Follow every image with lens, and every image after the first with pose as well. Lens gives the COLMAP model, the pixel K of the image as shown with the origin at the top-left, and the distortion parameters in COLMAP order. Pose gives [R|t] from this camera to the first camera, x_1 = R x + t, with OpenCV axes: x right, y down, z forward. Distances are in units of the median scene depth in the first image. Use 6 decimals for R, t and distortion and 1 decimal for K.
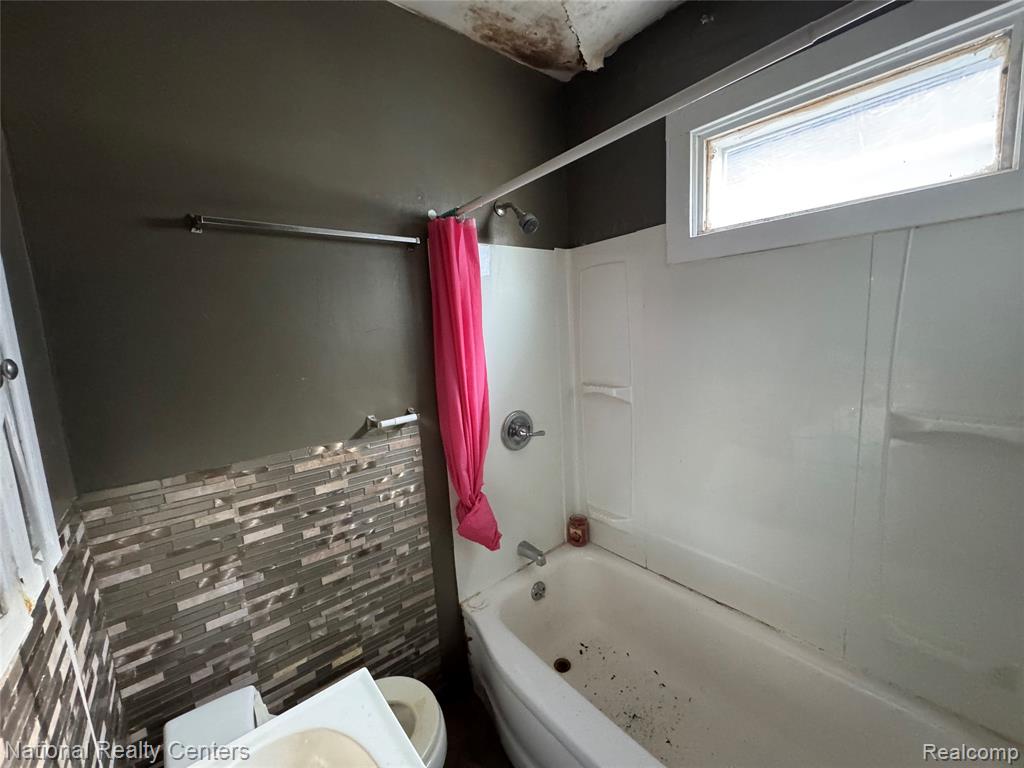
lens RADIAL K [[413.4, 0, 511.1], [0, 413.4, 388.9], [0, 0, 1]] dist [-0.000057, 0.000181]
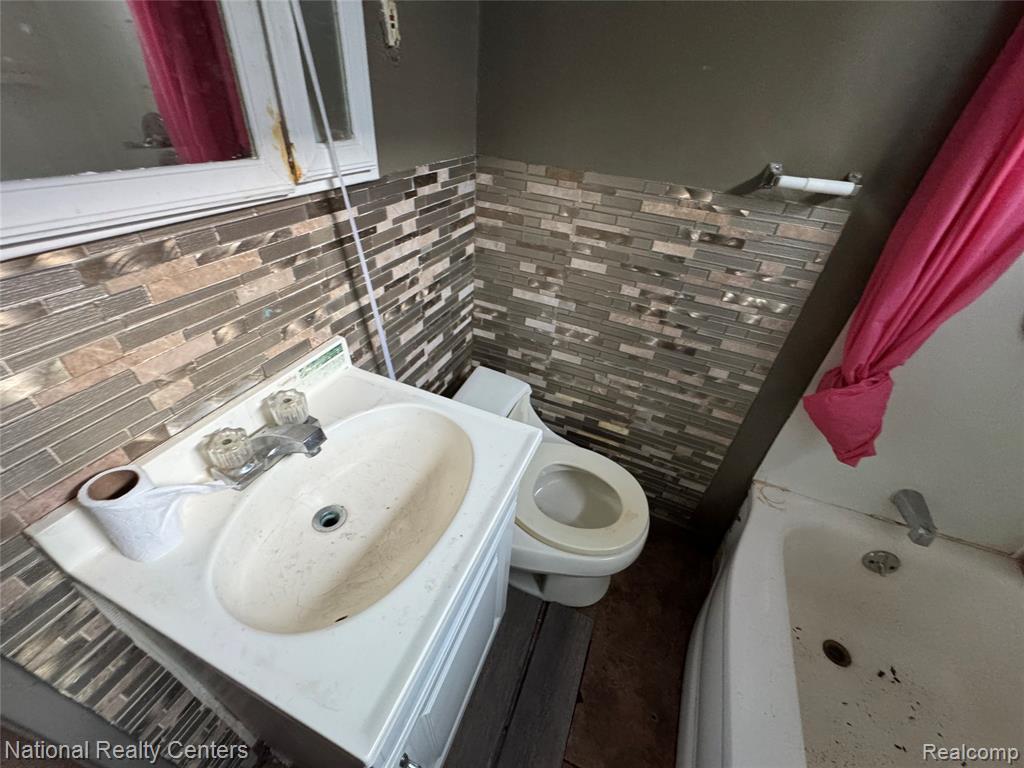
lens RADIAL K [[413.4, 0, 516.3], [0, 413.4, 386.6], [0, 0, 1]] dist [-0.000057, 0.000181]
pose [[0.456325, 0.596071, -0.660656, 0.092694], [-0.228206, 0.796031, 0.560586, 0.073529], [0.860052, -0.105044, 0.499276, 0.327521]]
